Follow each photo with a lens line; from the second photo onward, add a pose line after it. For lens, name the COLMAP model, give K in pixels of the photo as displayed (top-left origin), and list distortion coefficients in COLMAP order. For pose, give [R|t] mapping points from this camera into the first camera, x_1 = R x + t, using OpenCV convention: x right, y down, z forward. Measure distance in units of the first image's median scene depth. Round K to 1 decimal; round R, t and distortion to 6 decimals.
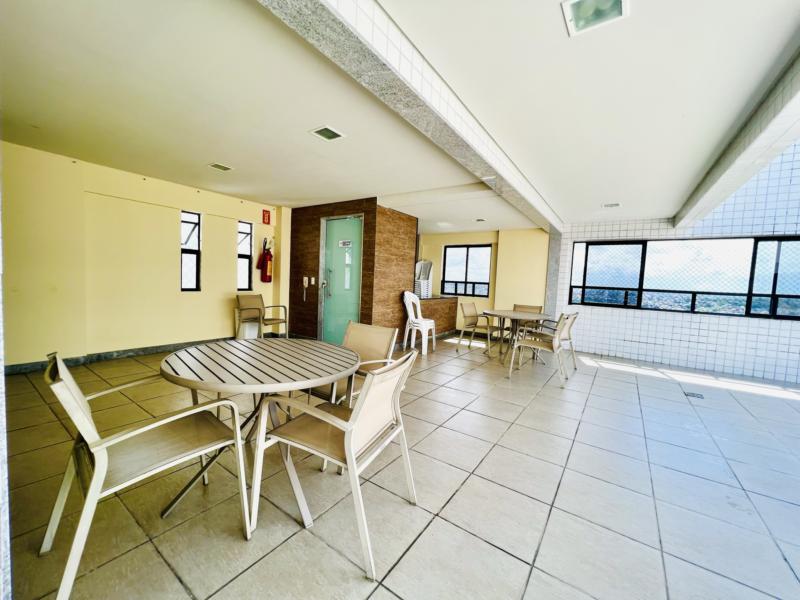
lens RADIAL K [[321.6, 0, 399.7], [0, 321.6, 302.4], [0, 0, 1]] dist [-0.001447, 0.000042]
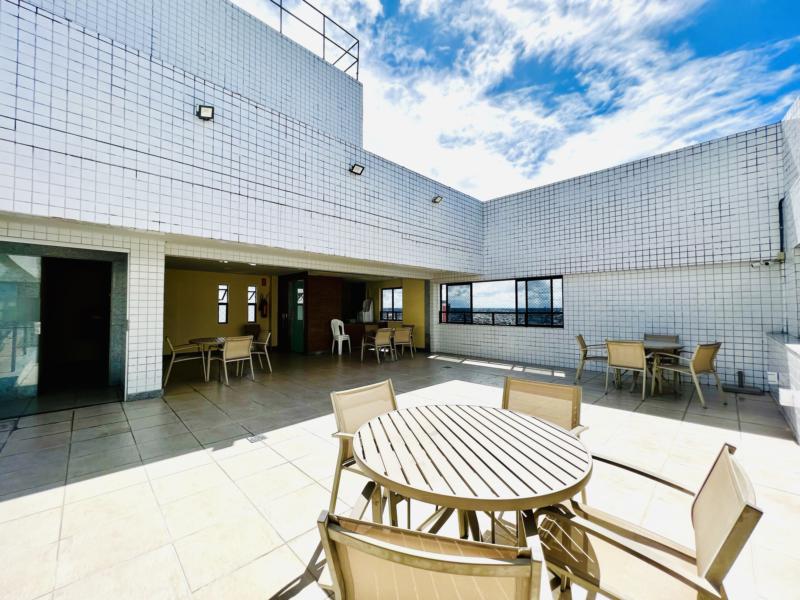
lens RADIAL K [[321.6, 0, 399.7], [0, 321.6, 302.4], [0, 0, 1]] dist [-0.001447, 0.000042]
pose [[0.981586, -0.051596, -0.183918, 0.699638], [0.034878, 0.995054, -0.093007, 0.049984], [0.187808, 0.084880, 0.978531, -0.663115]]
